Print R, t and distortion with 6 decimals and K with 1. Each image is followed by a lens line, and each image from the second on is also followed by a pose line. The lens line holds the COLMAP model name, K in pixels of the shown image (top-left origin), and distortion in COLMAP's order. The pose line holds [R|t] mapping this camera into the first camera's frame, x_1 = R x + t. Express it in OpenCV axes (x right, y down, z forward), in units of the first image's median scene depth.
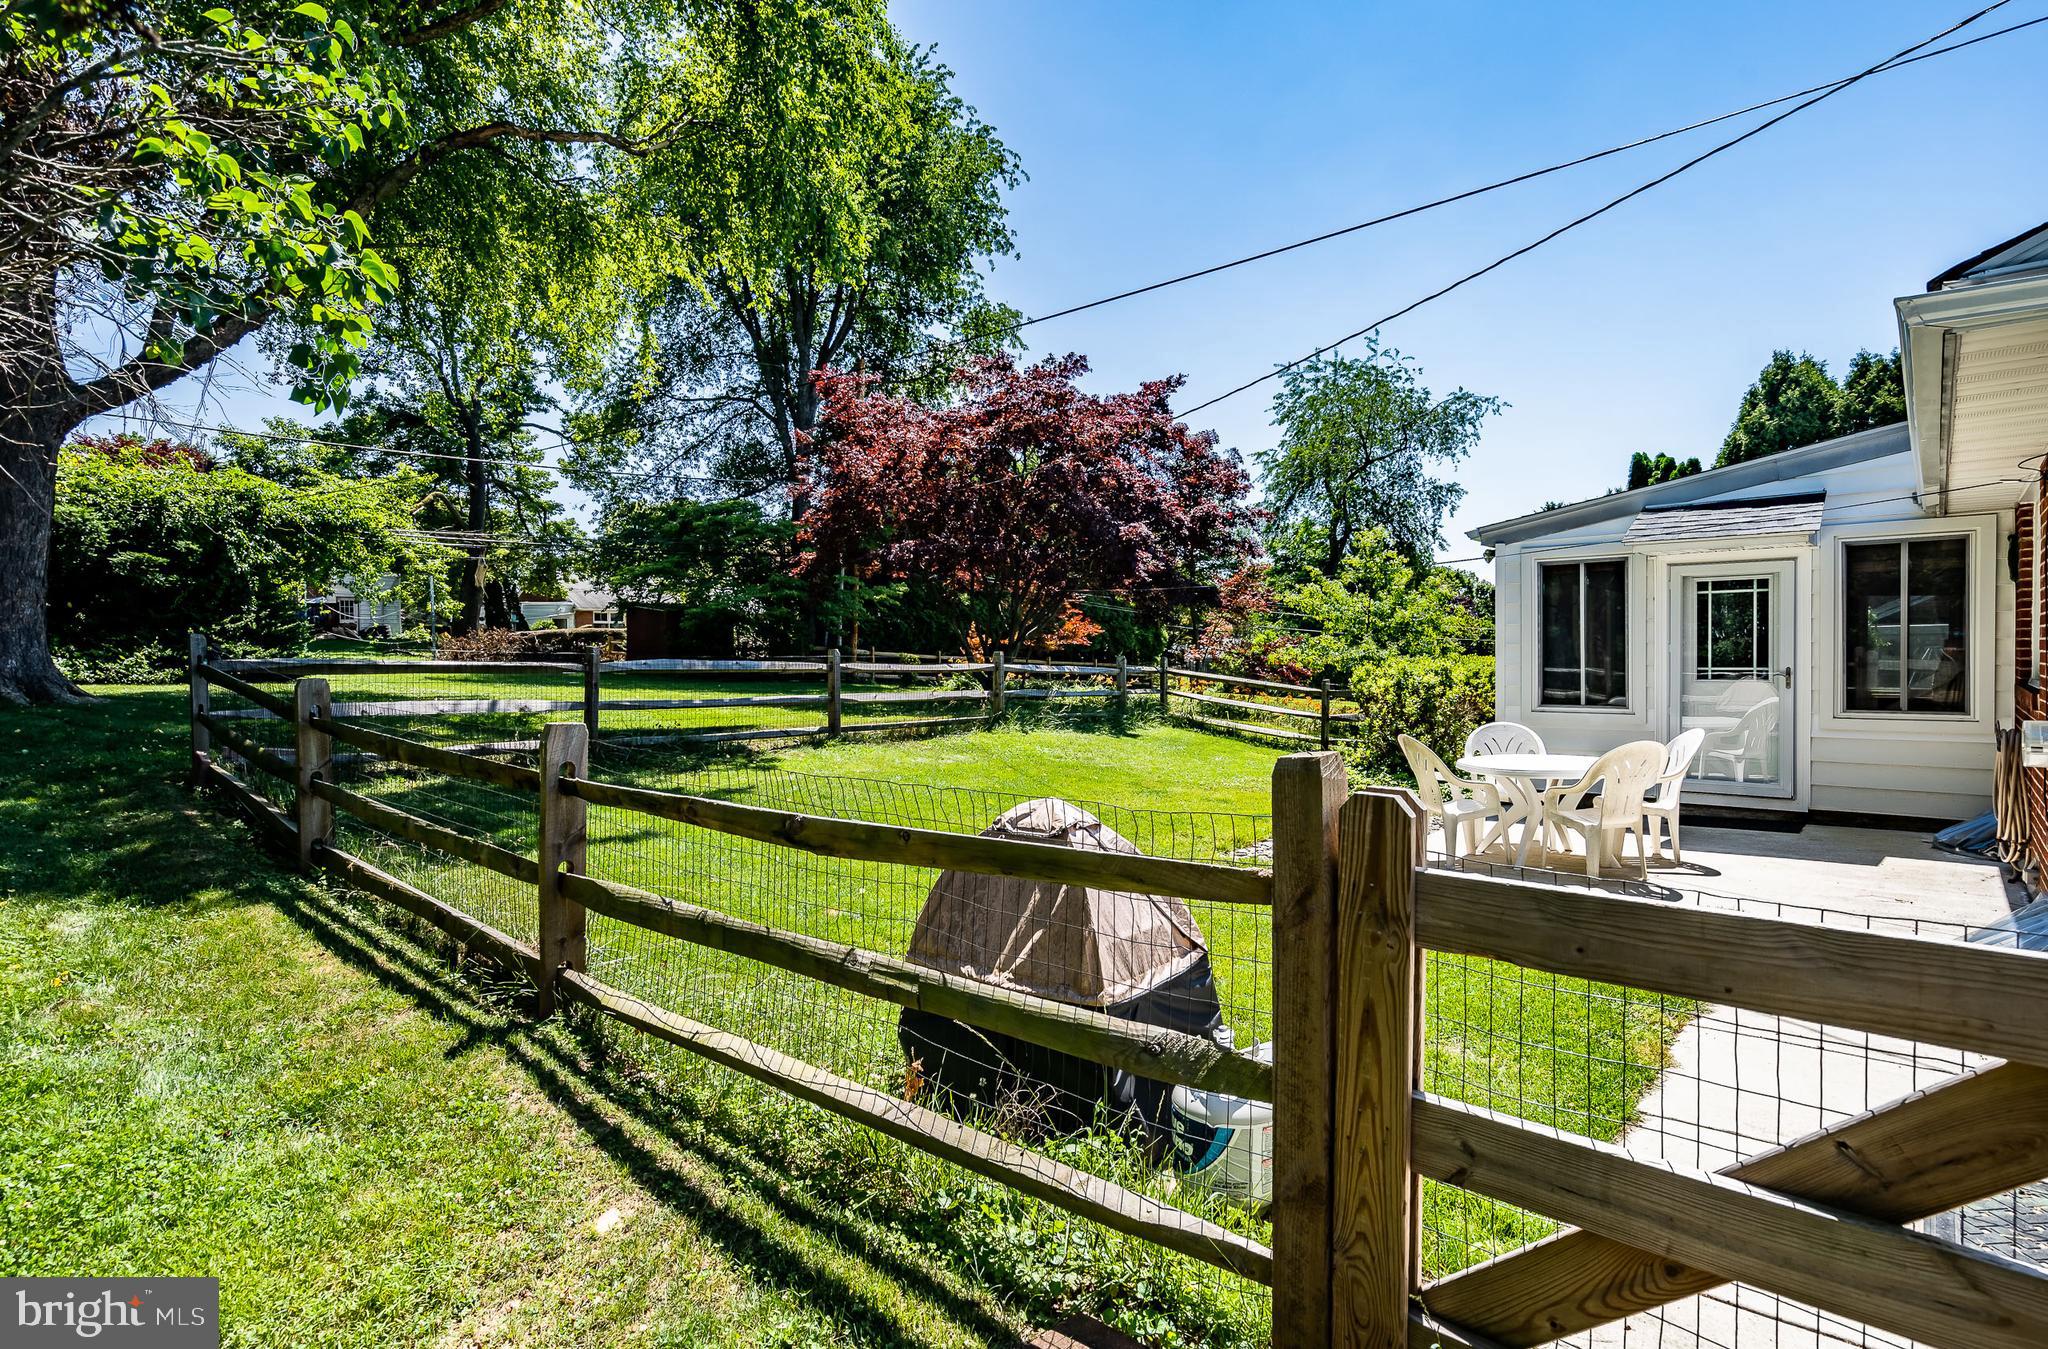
lens RADIAL K [[1013.9, 0, 1025.8], [0, 1013.9, 662.5], [0, 0, 1]] dist [-0.003564, -0.002859]
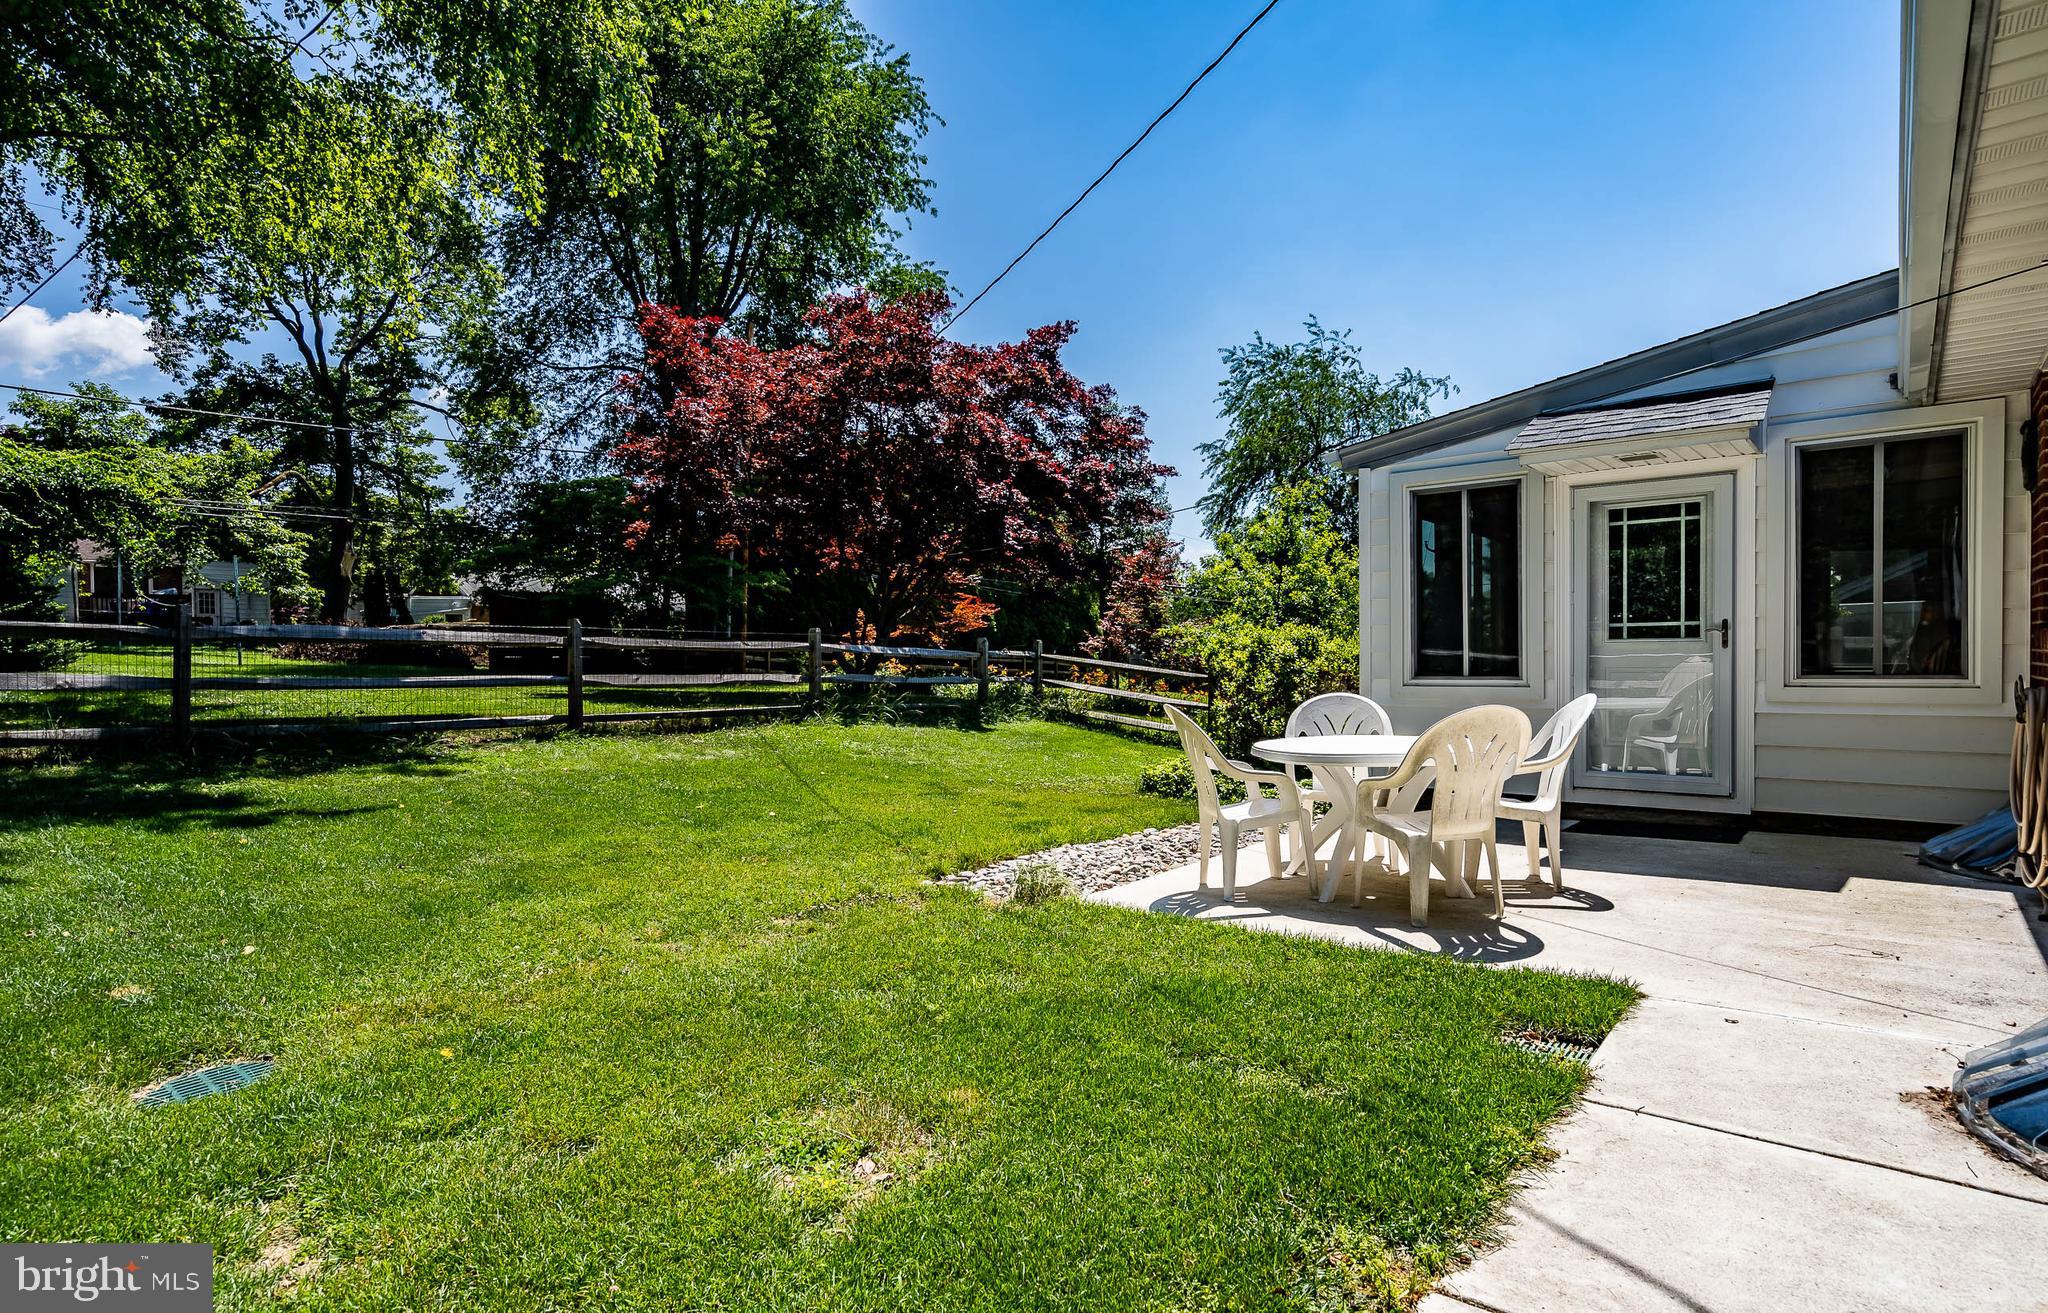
lens RADIAL K [[1054.7, 0, 1020.0], [0, 1054.7, 673.0], [0, 0, 1]] dist [-0.004703, 0.001108]
pose [[0.999220, -0.001302, 0.039471, 0.126339], [0.001024, 0.999975, 0.007054, 0.023345], [-0.039479, -0.007008, 0.999196, 0.151623]]
